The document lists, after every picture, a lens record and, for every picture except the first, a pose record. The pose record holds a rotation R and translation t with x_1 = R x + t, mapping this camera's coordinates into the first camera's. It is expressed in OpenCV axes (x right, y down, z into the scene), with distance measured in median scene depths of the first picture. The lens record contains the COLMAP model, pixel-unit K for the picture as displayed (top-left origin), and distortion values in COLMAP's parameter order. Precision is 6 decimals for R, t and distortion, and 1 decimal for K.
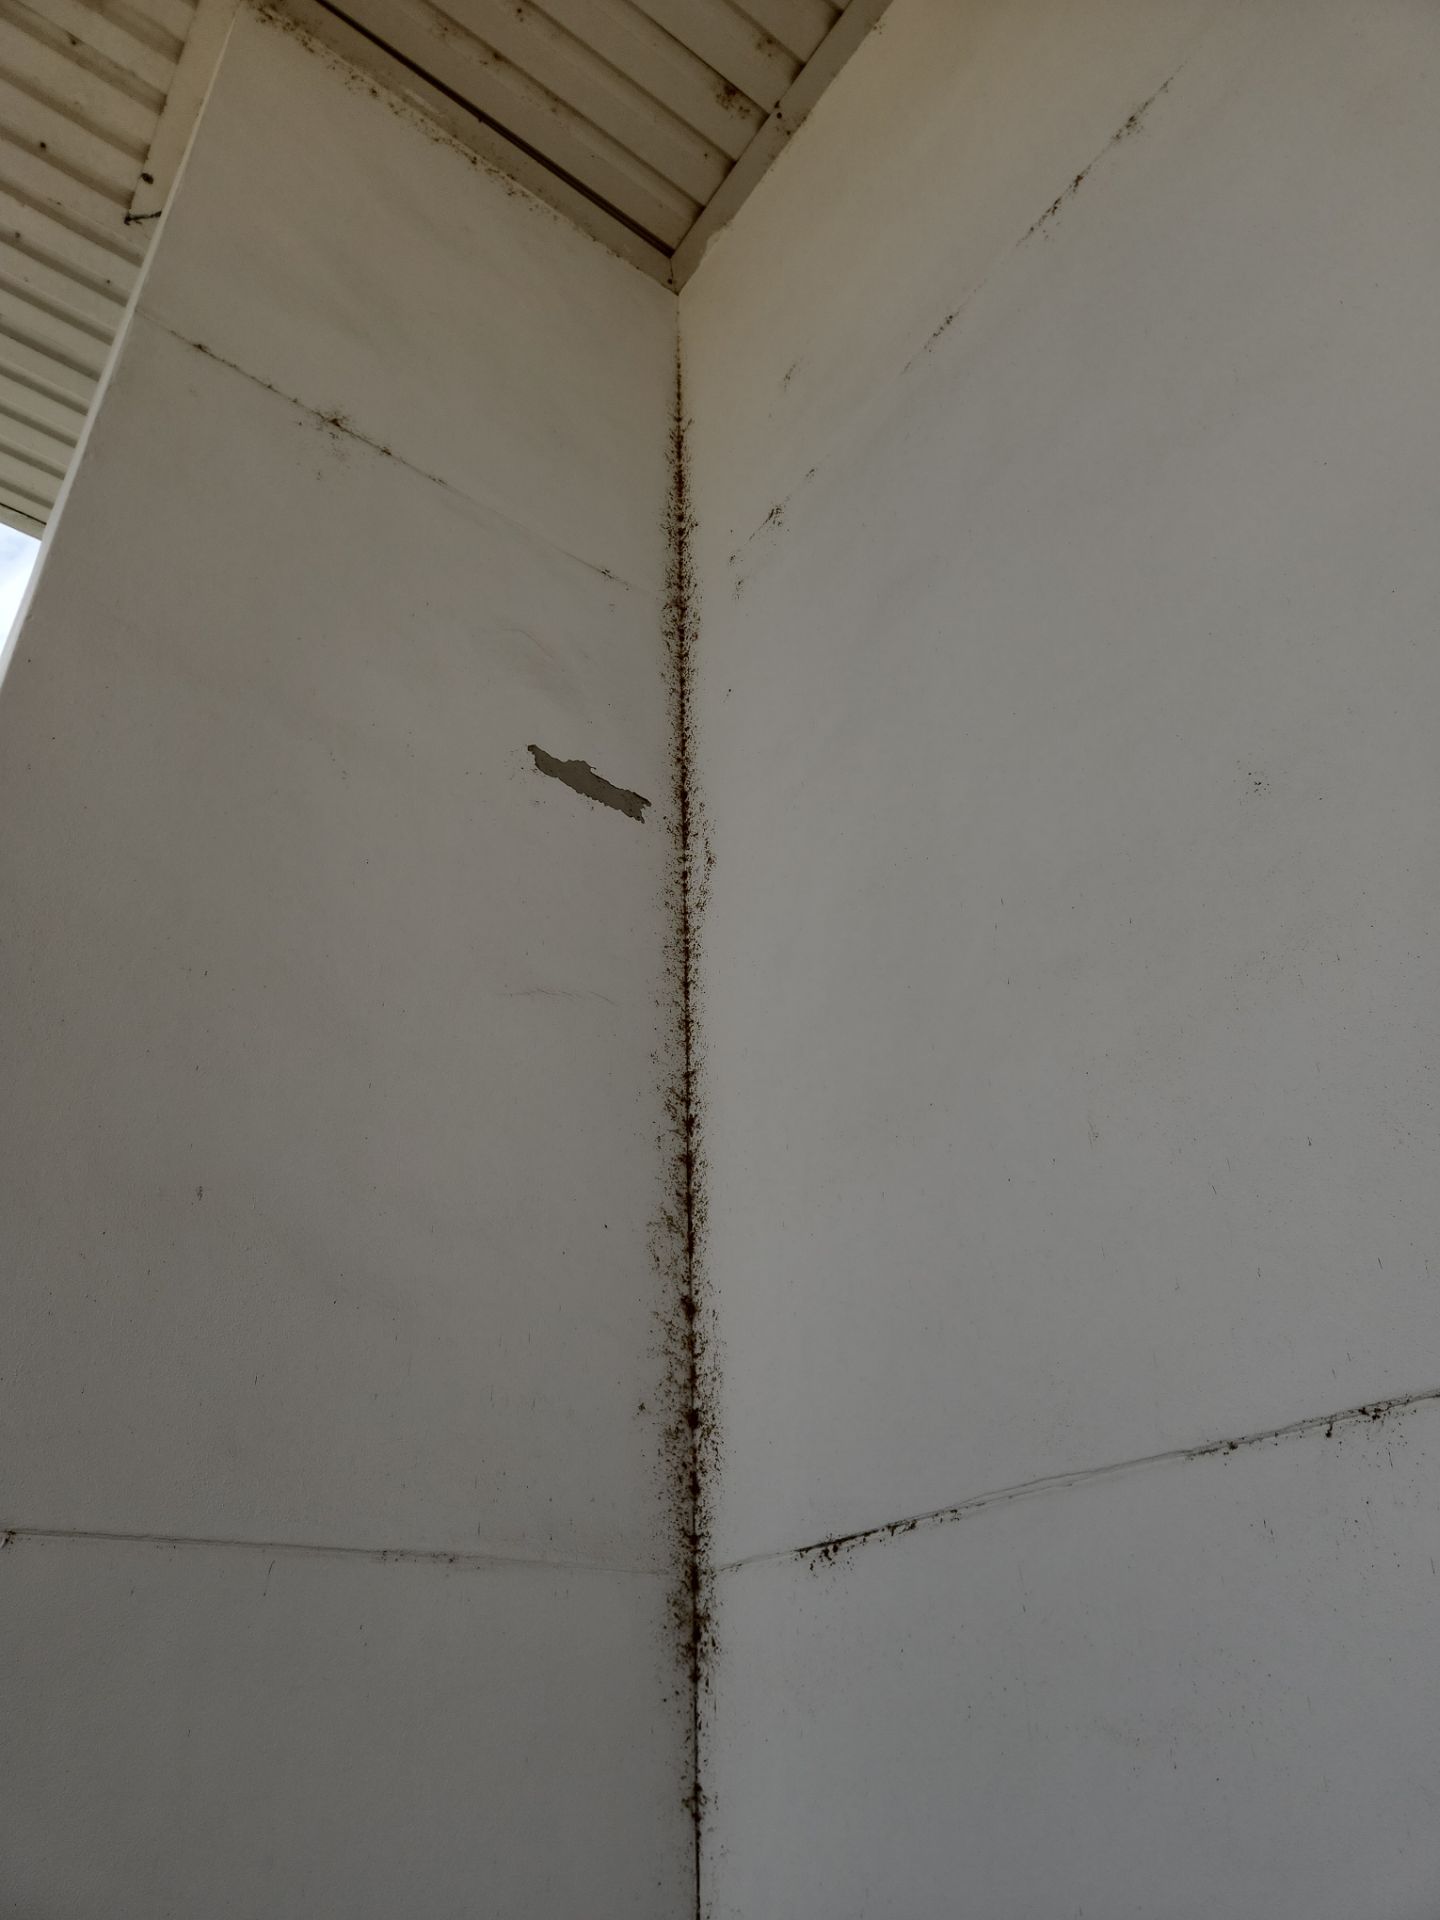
lens RADIAL K [[1301.4, 0, 720.0], [0, 1301.4, 960.0], [0, 0, 1]] dist [0.049815, -0.006084]
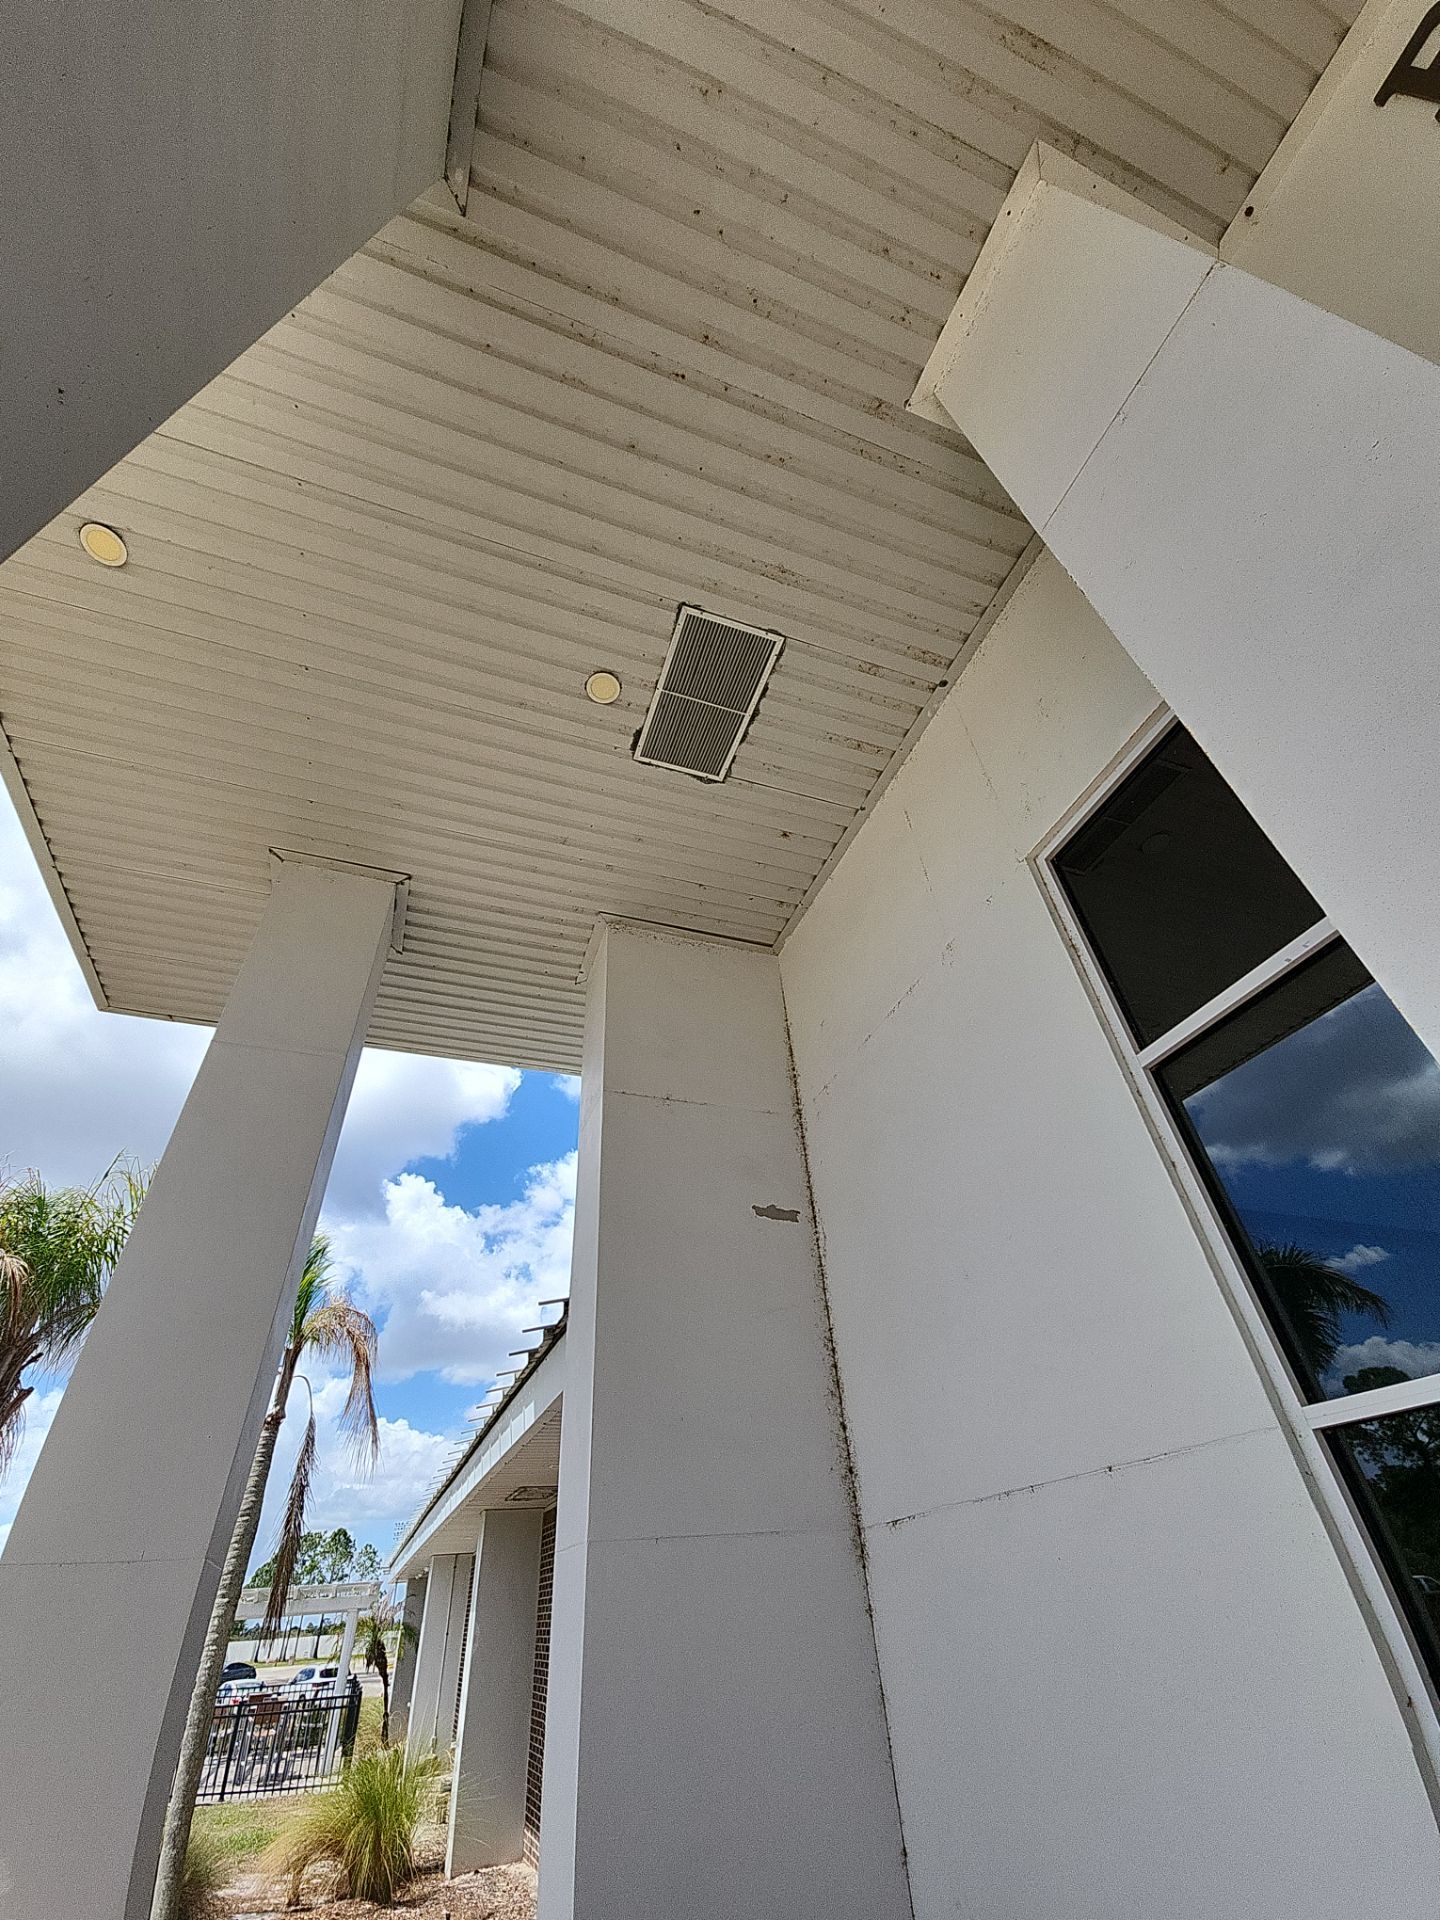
lens RADIAL K [[789.7, 0, 720.0], [0, 789.7, 960.0], [0, 0, 1]] dist [-0.002635, -0.000160]
pose [[0.957736, -0.208556, -0.198105, 0.265133], [0.184897, 0.973930, -0.131426, -0.536325], [0.220350, 0.089242, 0.971330, -0.803723]]
